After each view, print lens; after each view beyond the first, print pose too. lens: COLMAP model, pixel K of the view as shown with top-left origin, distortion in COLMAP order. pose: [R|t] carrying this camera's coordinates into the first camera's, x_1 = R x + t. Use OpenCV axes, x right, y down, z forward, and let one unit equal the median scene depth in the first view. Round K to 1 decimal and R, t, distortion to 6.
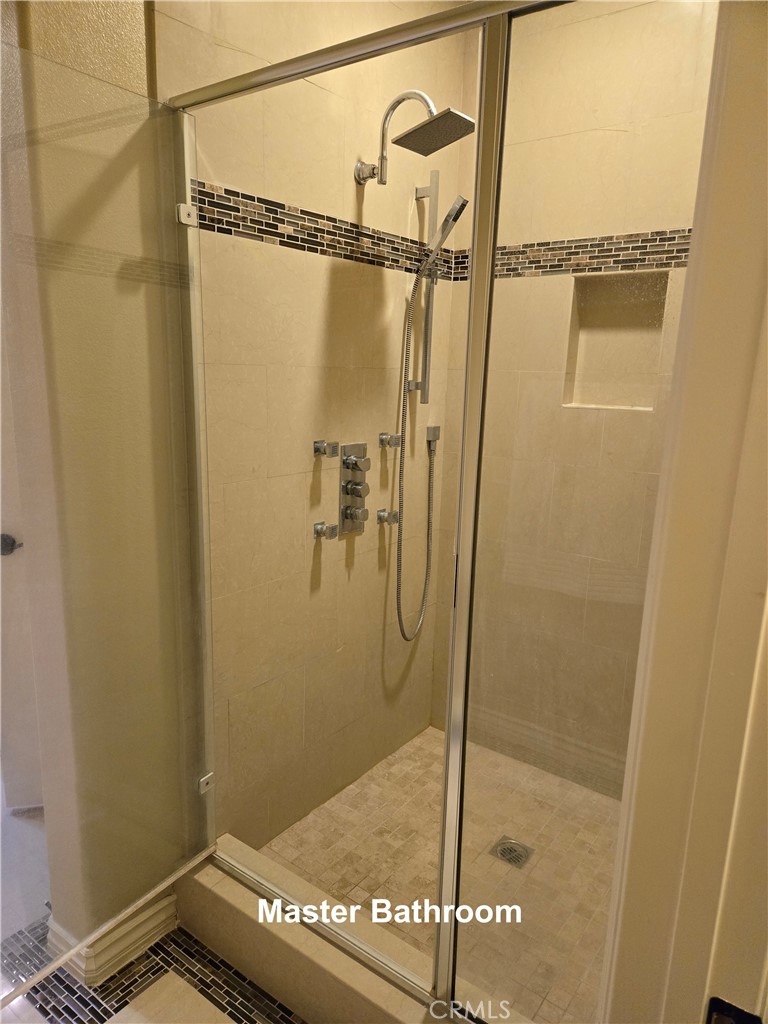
lens RADIAL K [[685.7, 0, 378.6], [0, 685.7, 514.6], [0, 0, 1]] dist [0.012430, -0.001027]
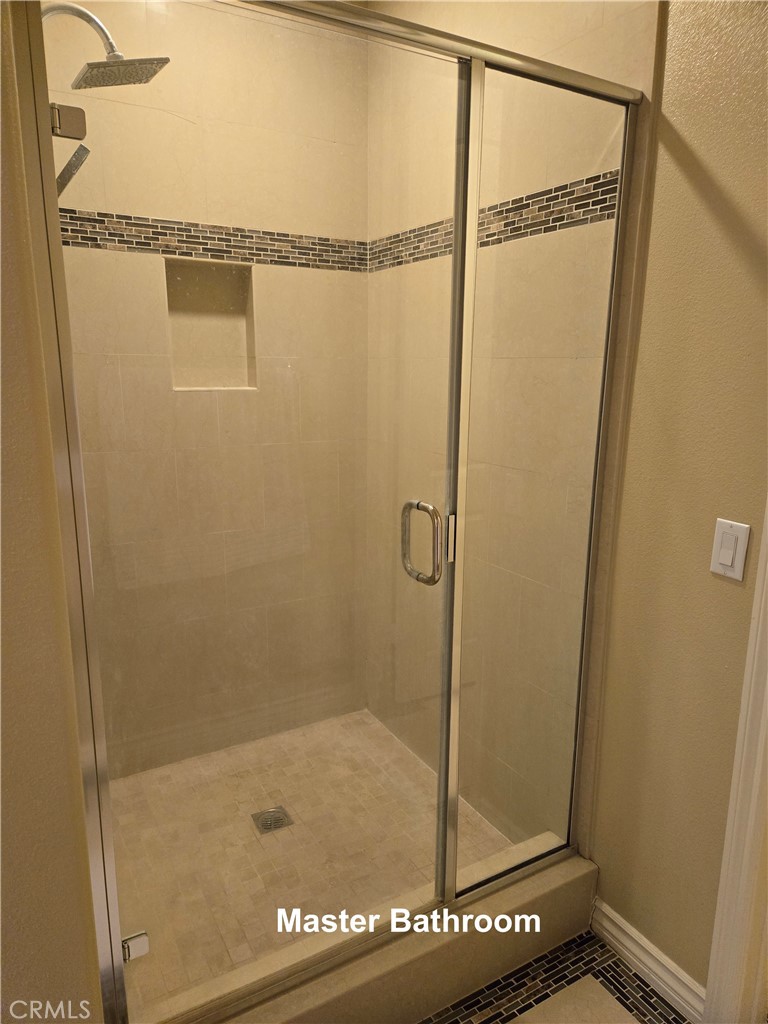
lens RADIAL K [[685.7, 0, 379.7], [0, 685.7, 511.7], [0, 0, 1]] dist [0.012430, -0.001027]
pose [[0.377160, -0.217365, 0.900279, -0.568685], [0.193150, 0.969155, 0.153077, -0.087199], [-0.905783, 0.116154, 0.407511, 0.368587]]
